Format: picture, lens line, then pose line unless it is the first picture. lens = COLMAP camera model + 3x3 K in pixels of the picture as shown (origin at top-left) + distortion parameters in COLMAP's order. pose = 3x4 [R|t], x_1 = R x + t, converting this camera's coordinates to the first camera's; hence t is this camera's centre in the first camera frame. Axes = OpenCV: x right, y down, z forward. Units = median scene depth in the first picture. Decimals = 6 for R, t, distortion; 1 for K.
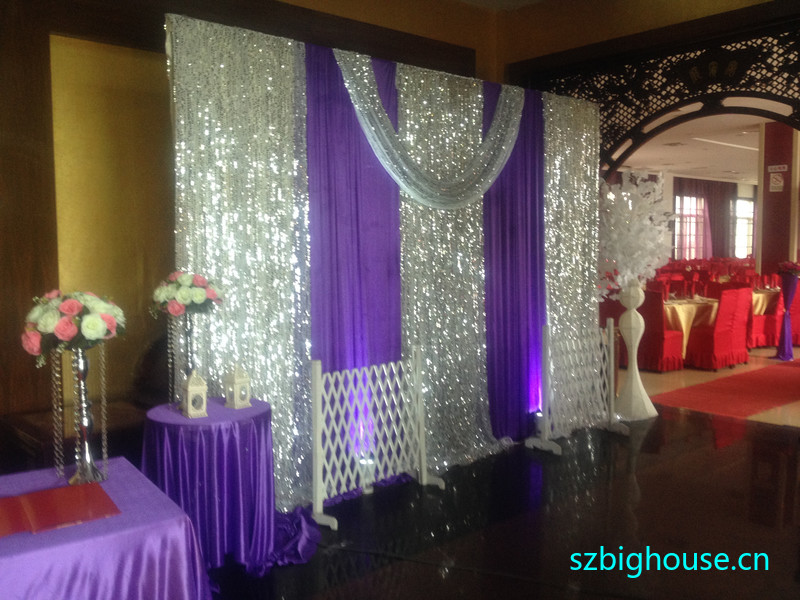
lens RADIAL K [[753.1, 0, 396.4], [0, 753.1, 297.2], [0, 0, 1]] dist [0.061336, 0.000000]
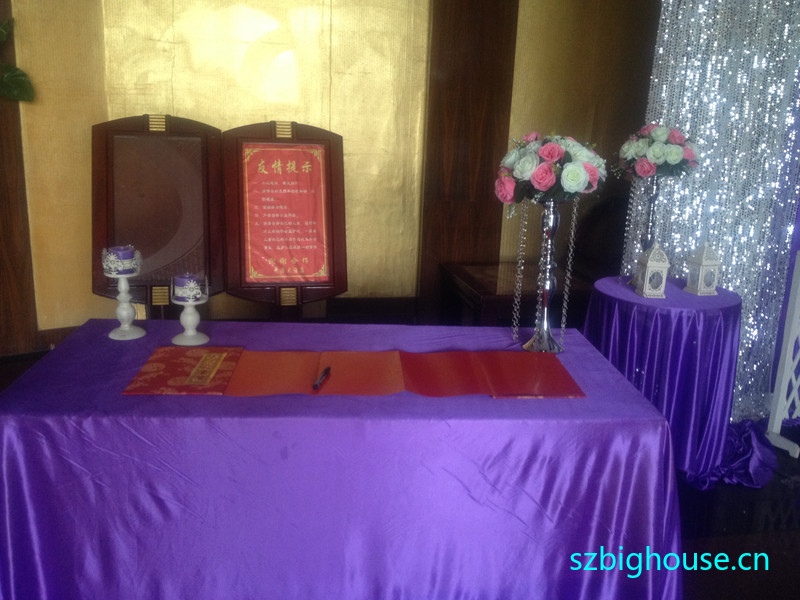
lens RADIAL K [[753.1, 0, 400.7], [0, 753.1, 291.6], [0, 0, 1]] dist [0.061336, 0.000000]
pose [[0.866233, 0.158430, -0.473857, -0.086511], [-0.081072, 0.980397, 0.179583, 0.016572], [0.493019, -0.117144, 0.862096, 0.096460]]
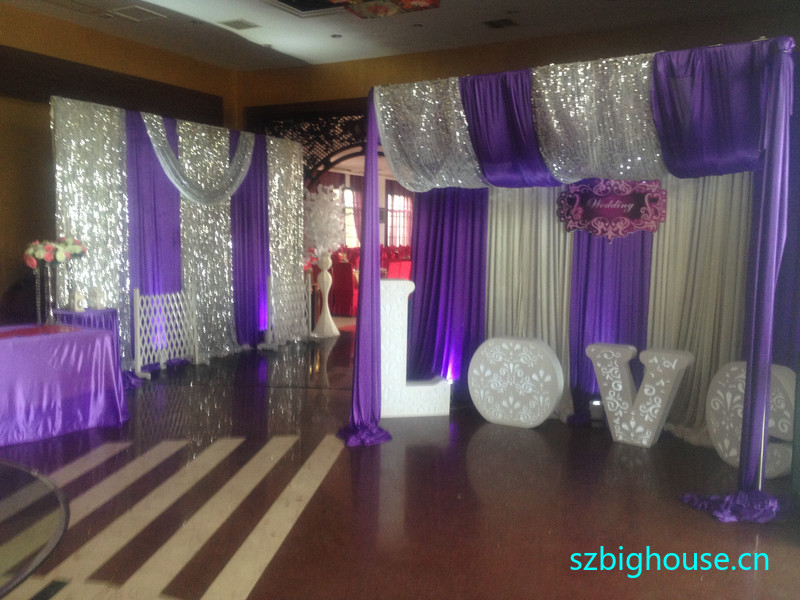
lens RADIAL K [[753.1, 0, 408.0], [0, 753.1, 305.7], [0, 0, 1]] dist [0.061336, 0.000000]
pose [[0.941327, -0.010263, 0.337340, -0.109731], [0.000651, 0.999591, 0.028593, 0.074950], [-0.337495, -0.026696, 0.940949, -0.956011]]
